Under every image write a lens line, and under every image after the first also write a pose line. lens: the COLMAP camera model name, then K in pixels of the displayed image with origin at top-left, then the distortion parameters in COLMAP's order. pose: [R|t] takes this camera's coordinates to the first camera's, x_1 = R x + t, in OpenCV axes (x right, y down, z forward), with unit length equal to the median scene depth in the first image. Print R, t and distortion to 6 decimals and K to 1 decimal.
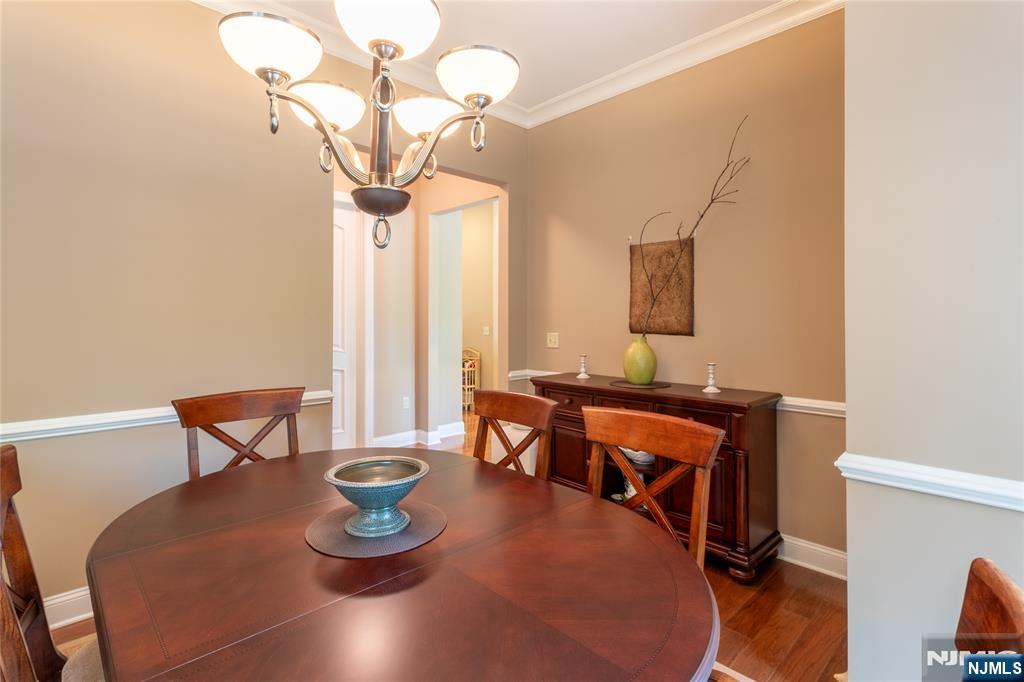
lens RADIAL K [[485.2, 0, 510.2], [0, 485.2, 313.7], [0, 0, 1]] dist [-0.002042, -0.000204]
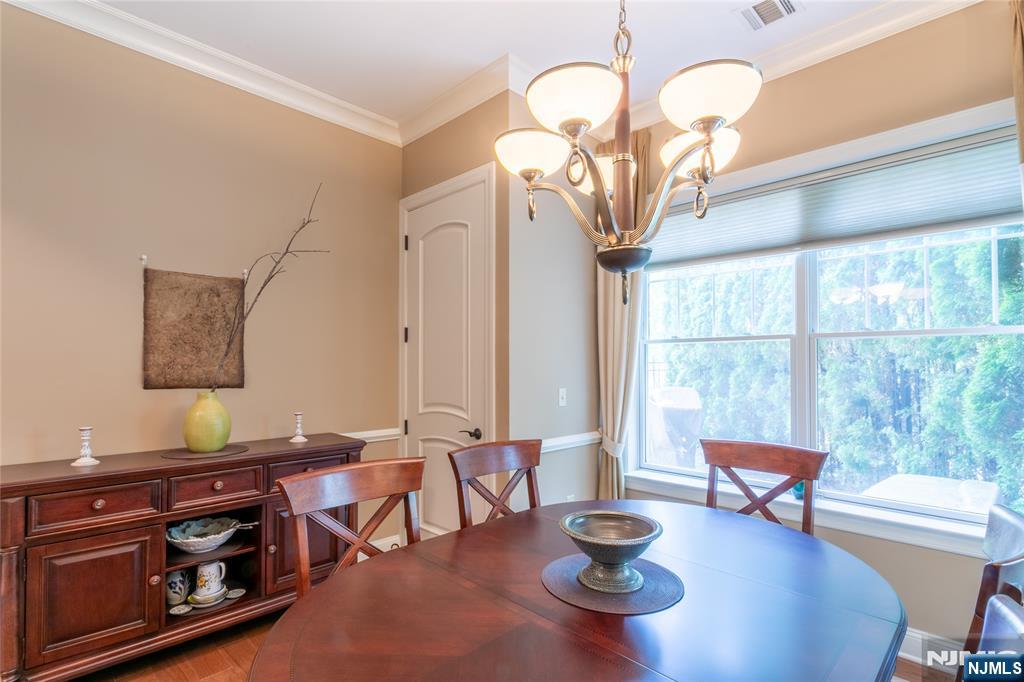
lens RADIAL K [[501.0, 0, 509.3], [0, 501.0, 353.8], [0, 0, 1]] dist [0.001151, 0.000345]
pose [[-0.017974, 0.022260, 0.999591, -0.511739], [-0.007949, 0.999717, -0.022406, -0.000437], [-0.999807, -0.008348, -0.017792, 0.469239]]
